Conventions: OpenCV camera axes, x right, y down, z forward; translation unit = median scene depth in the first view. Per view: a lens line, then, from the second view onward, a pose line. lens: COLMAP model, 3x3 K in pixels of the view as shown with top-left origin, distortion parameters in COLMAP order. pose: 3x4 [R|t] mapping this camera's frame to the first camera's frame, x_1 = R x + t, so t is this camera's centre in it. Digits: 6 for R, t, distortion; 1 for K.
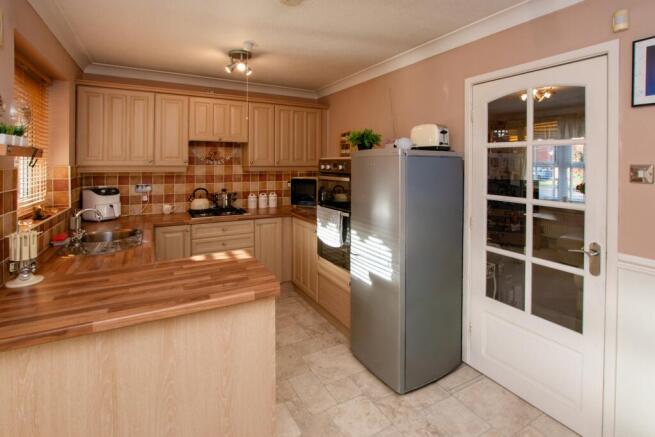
lens RADIAL K [[327.2, 0, 328.9], [0, 327.2, 163.1], [0, 0, 1]] dist [-0.003653, -0.000185]
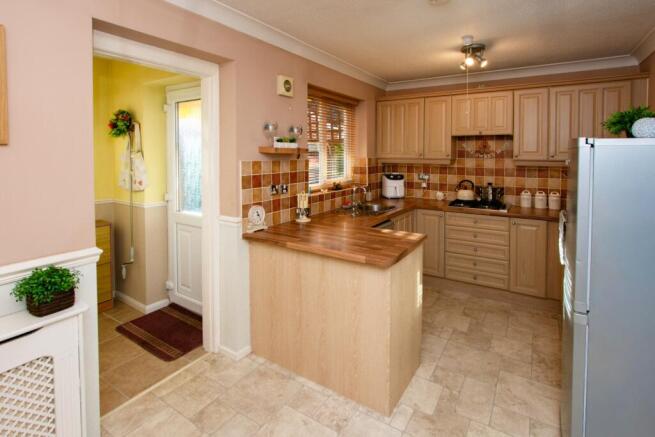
lens RADIAL K [[327.2, 0, 328.9], [0, 327.2, 163.1], [0, 0, 1]] dist [-0.003653, -0.000185]
pose [[0.473163, 0.023548, -0.880660, 0.339537], [-0.003352, 0.999684, 0.024930, -0.003234], [0.880968, -0.008844, 0.473092, 0.111402]]
